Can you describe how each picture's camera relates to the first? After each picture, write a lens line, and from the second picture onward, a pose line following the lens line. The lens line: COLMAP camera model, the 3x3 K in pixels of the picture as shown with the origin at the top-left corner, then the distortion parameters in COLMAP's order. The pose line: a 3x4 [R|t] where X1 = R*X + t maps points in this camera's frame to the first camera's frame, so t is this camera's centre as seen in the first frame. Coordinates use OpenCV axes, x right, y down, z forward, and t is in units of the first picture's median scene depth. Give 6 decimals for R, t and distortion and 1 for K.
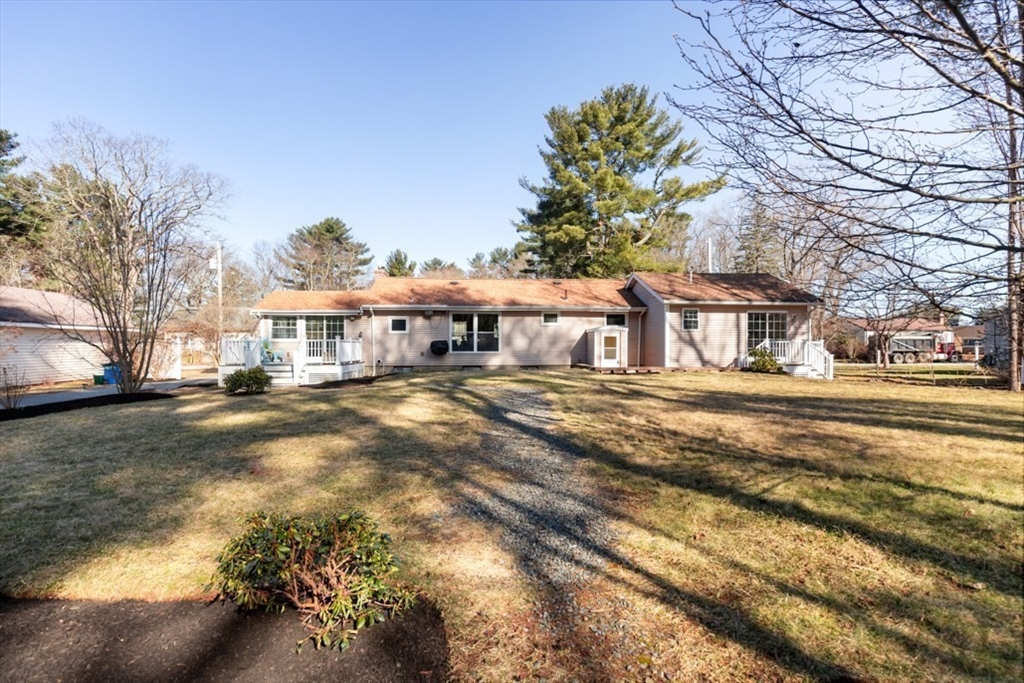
lens RADIAL K [[502.7, 0, 512.0], [0, 502.7, 341.5], [0, 0, 1]] dist [0.000231, 0.001114]
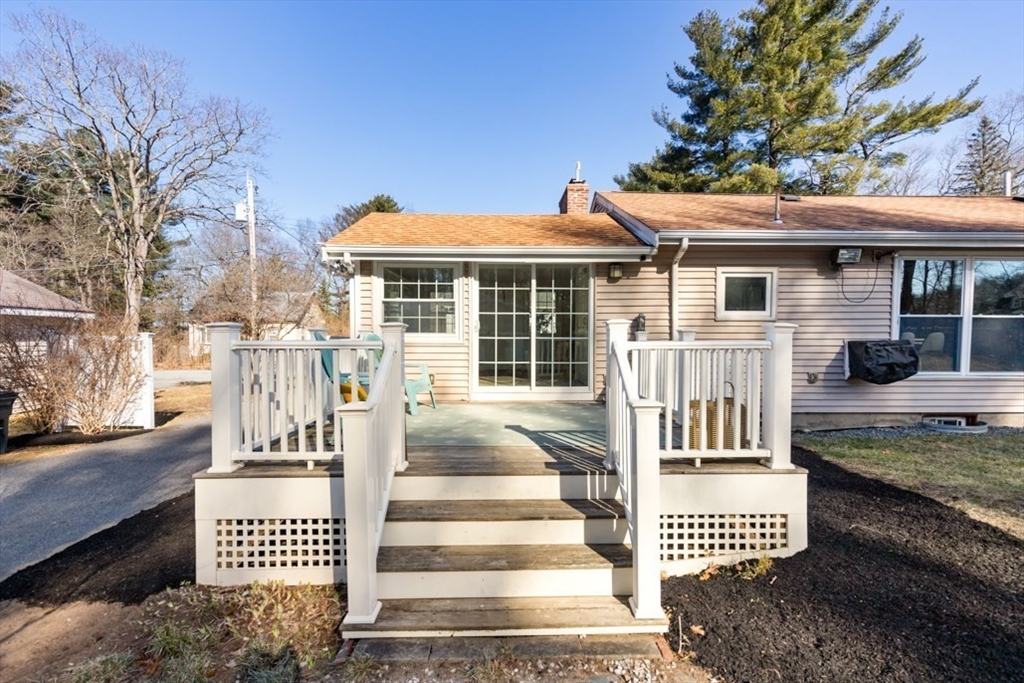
lens RADIAL K [[467.8, 0, 511.8], [0, 467.8, 350.1], [0, 0, 1]] dist [0.004302, -0.000525]
pose [[0.999147, 0.002392, -0.041234, -0.370388], [-0.000922, 0.999365, 0.035630, -0.005752], [0.041293, -0.035561, 0.998514, 0.674596]]
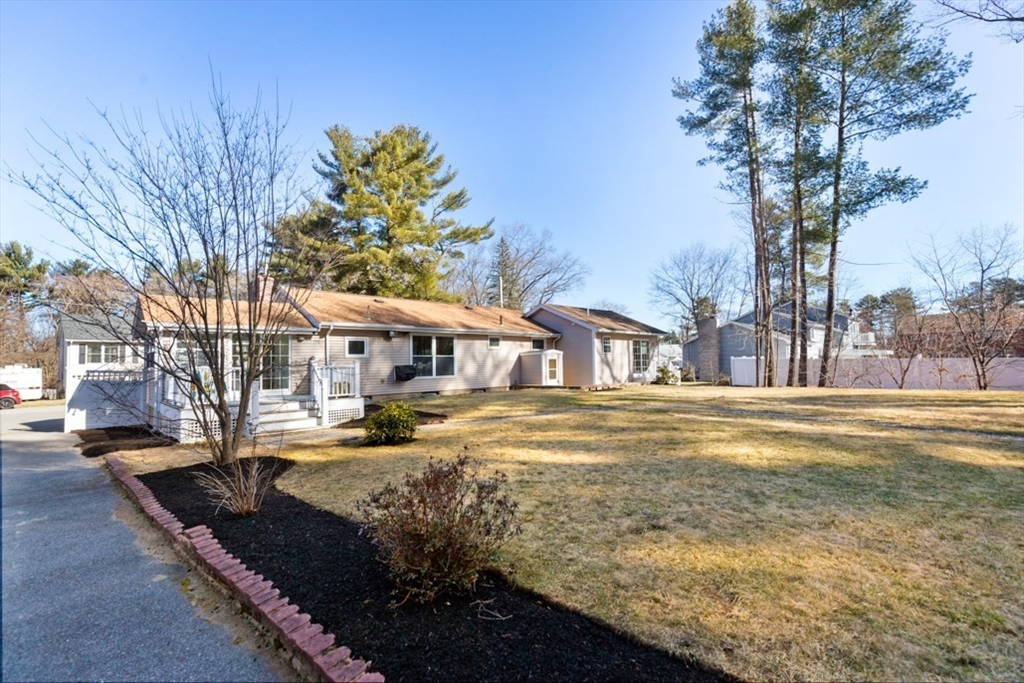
lens RADIAL K [[467.8, 0, 511.8], [0, 467.8, 350.1], [0, 0, 1]] dist [0.004302, -0.000525]
pose [[0.775778, 0.003840, 0.630994, -0.517773], [0.015704, 0.999554, -0.025390, -0.004270], [-0.630810, 0.029606, 0.775372, 0.227955]]
